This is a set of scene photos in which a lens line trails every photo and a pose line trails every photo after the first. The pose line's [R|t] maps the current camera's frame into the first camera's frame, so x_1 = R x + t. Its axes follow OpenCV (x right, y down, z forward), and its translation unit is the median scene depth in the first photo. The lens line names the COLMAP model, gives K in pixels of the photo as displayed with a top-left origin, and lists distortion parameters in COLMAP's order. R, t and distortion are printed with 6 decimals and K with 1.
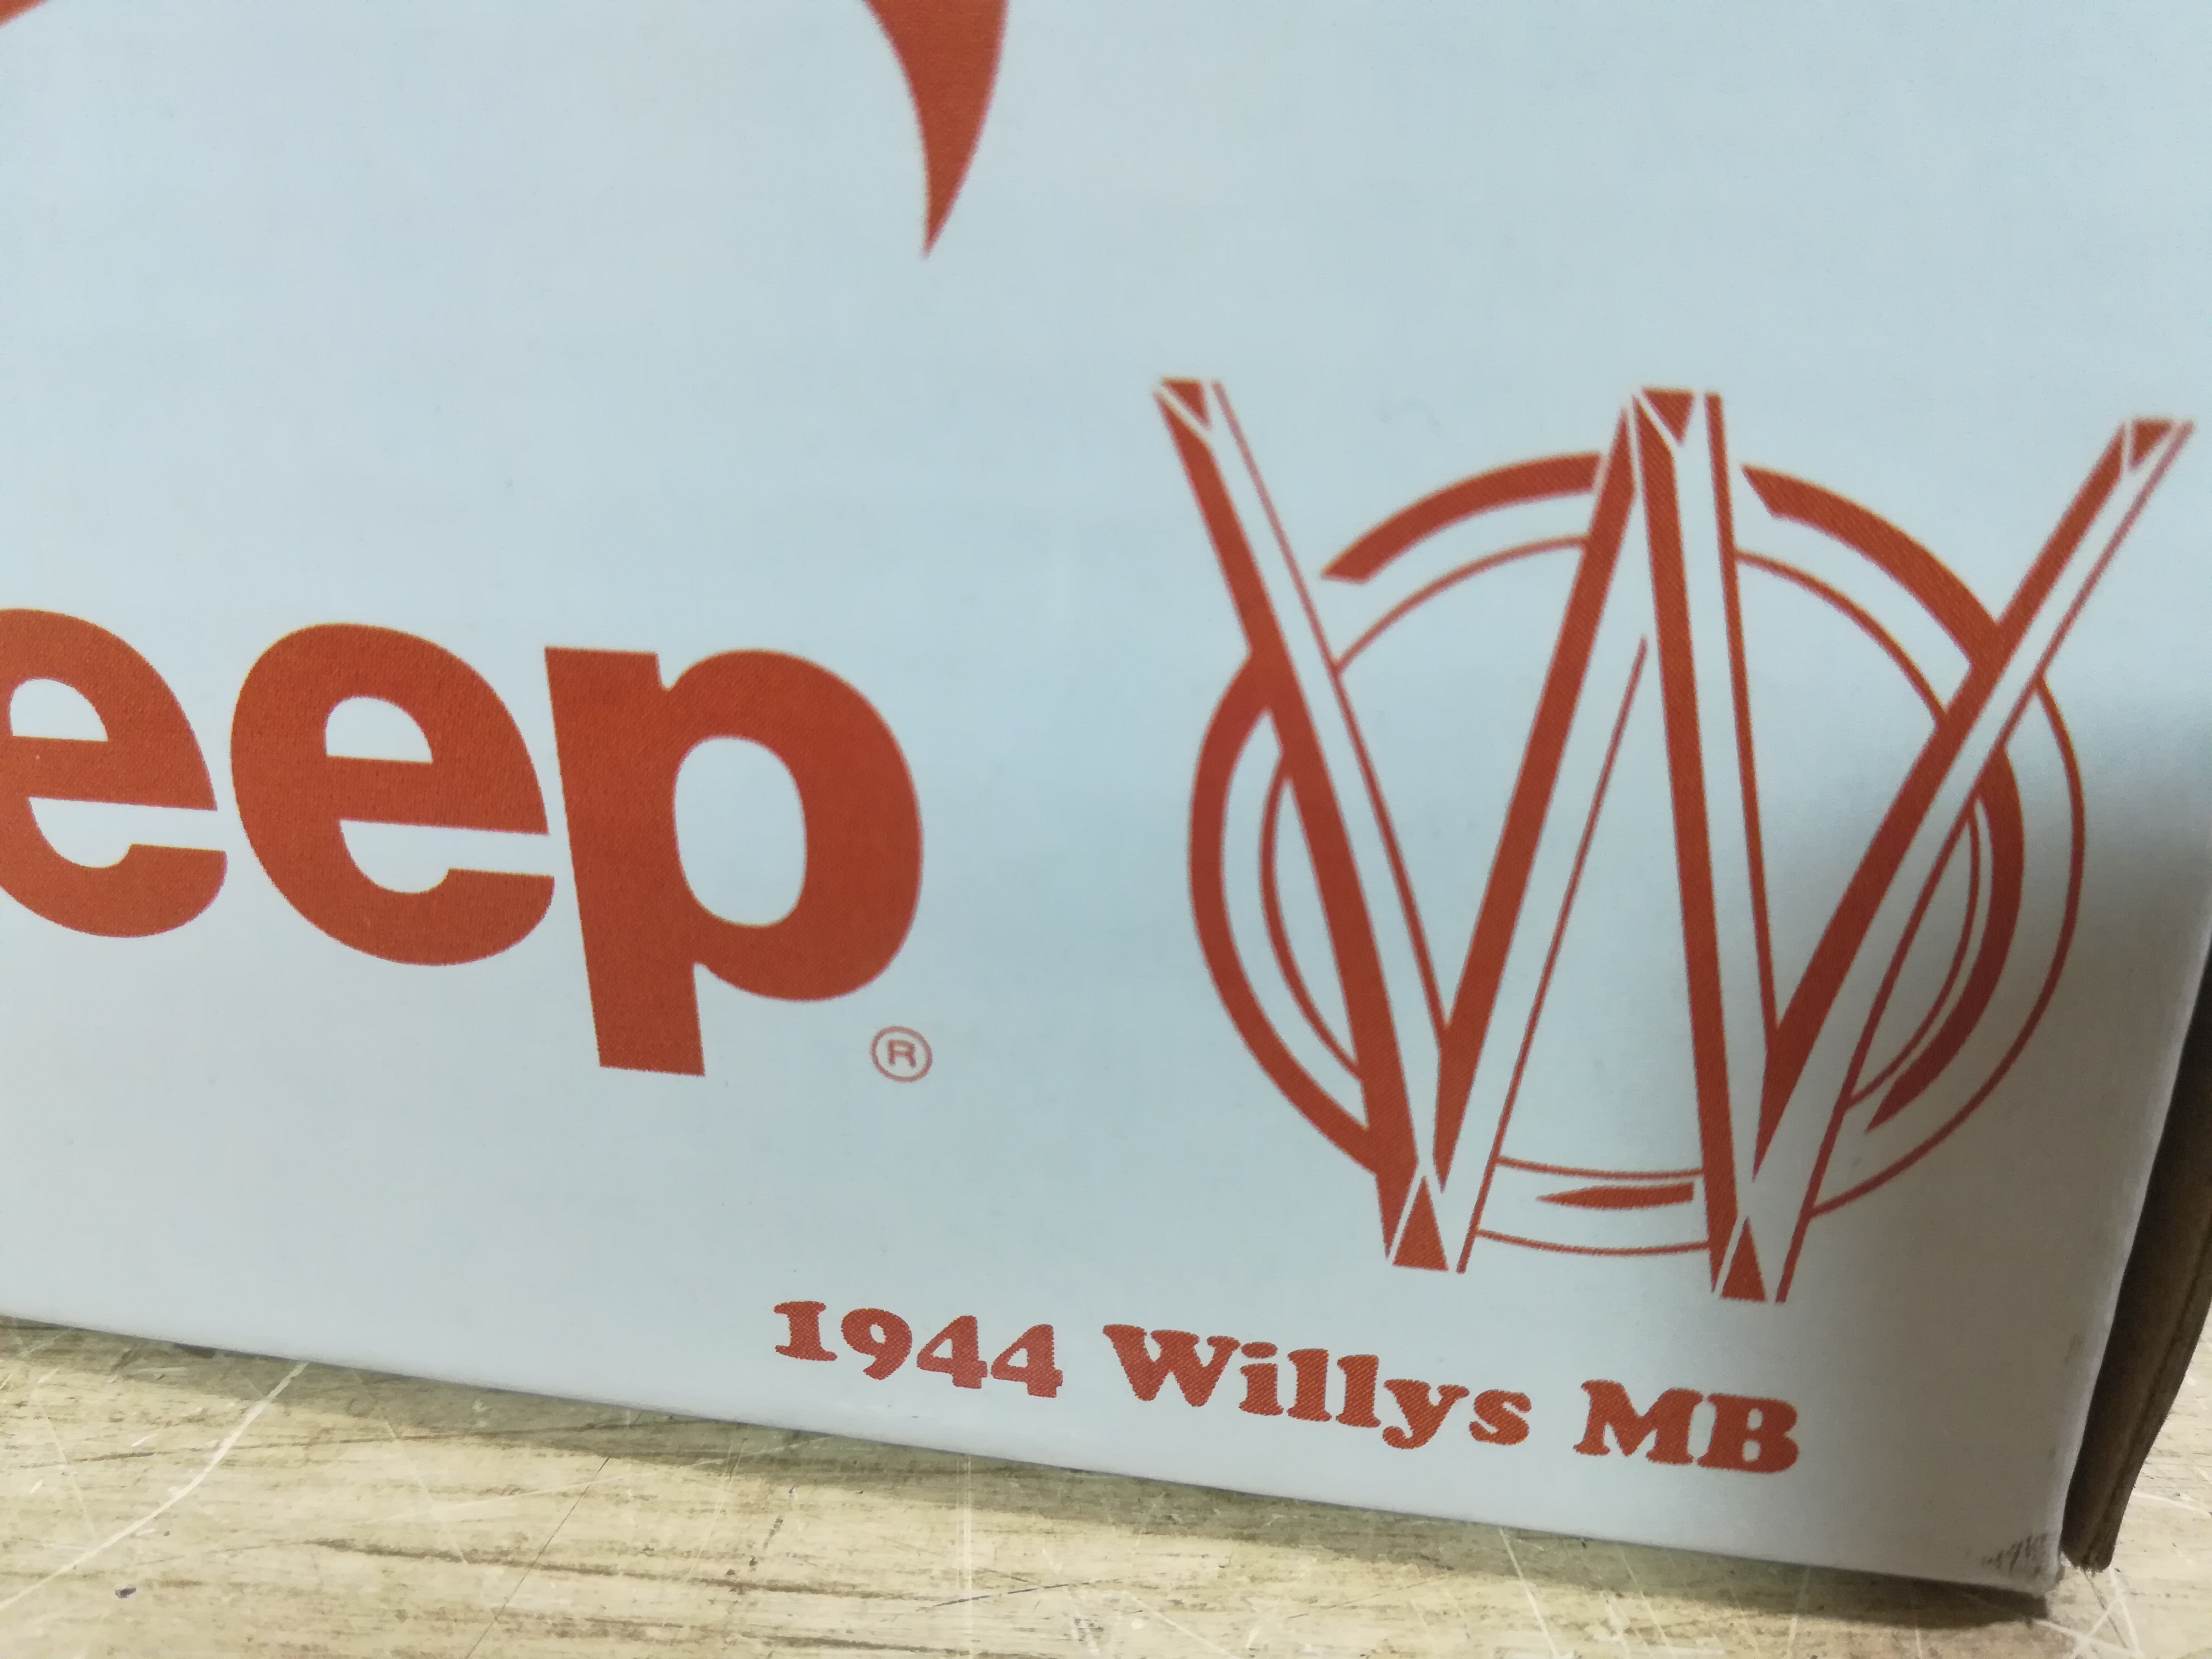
lens RADIAL K [[1816.1, 0, 1106.0], [0, 1816.1, 829.5], [0, 0, 1]] dist [0.042592, -0.149223]
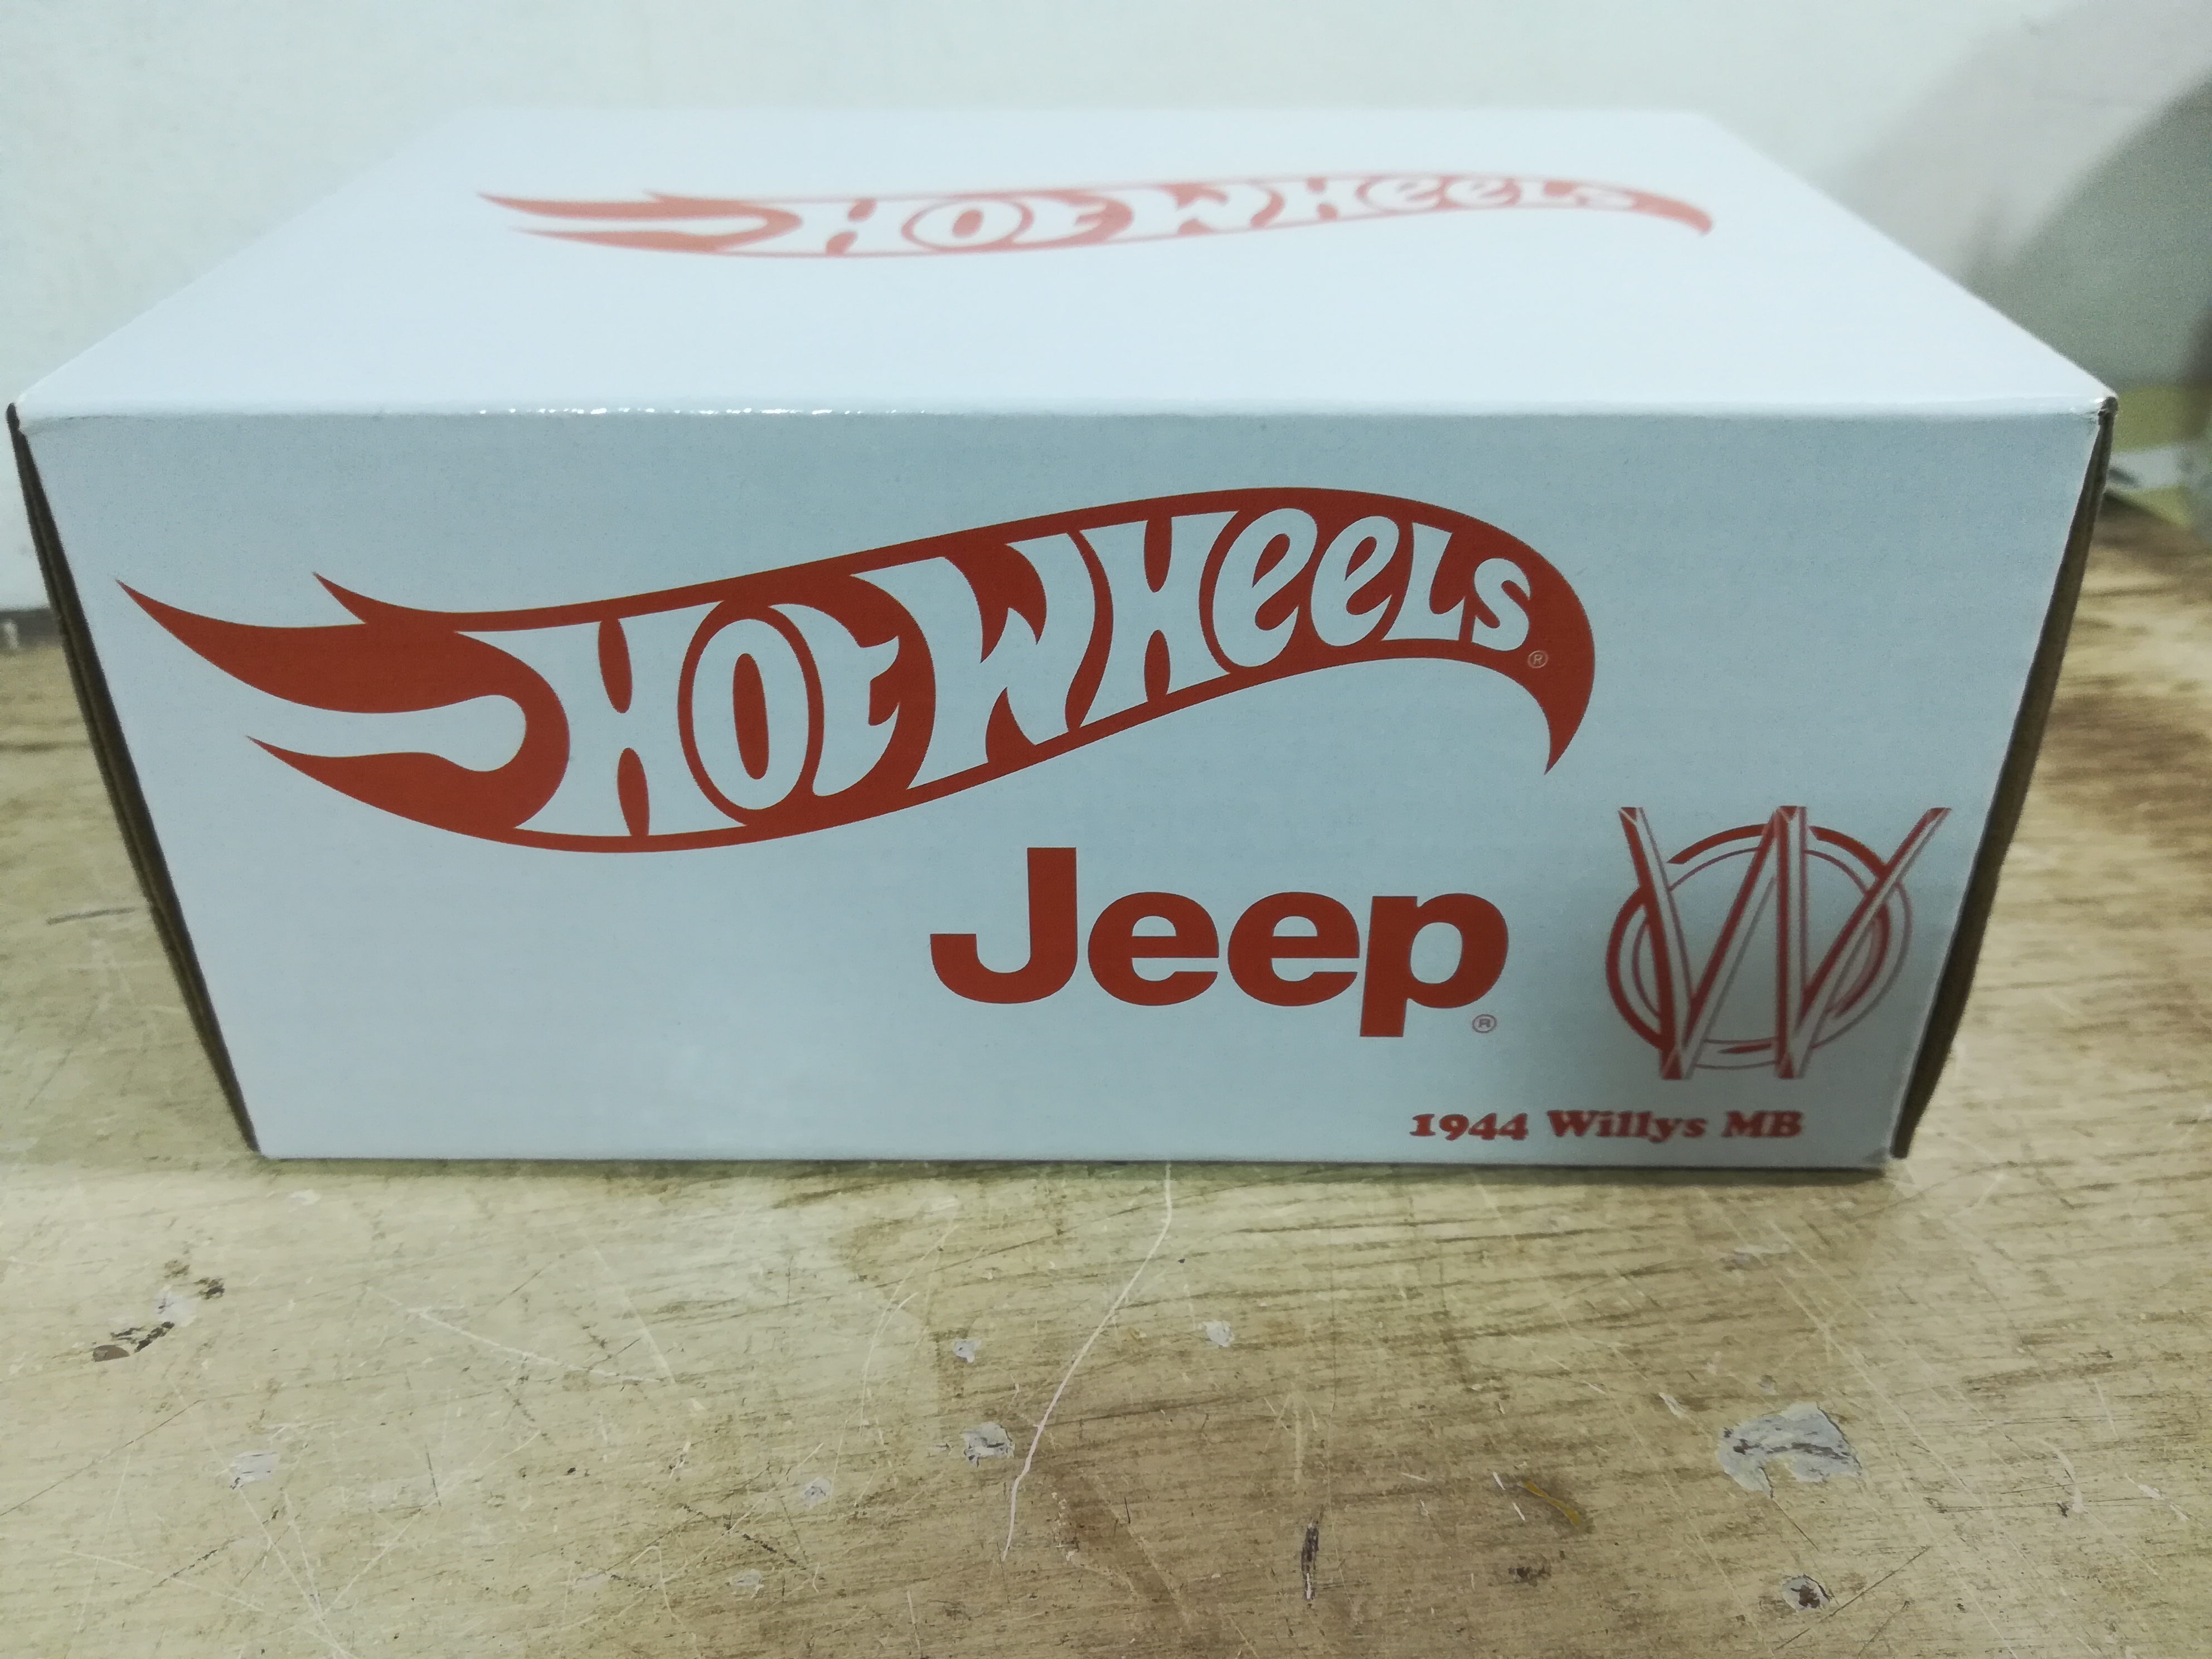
lens RADIAL K [[1816.1, 0, 1106.0], [0, 1816.1, 829.5], [0, 0, 1]] dist [0.042592, -0.149223]
pose [[0.984024, -0.091831, 0.152525, -1.005319], [0.065156, 0.983028, 0.171495, -0.625715], [-0.165685, -0.158817, 0.973307, -1.396873]]
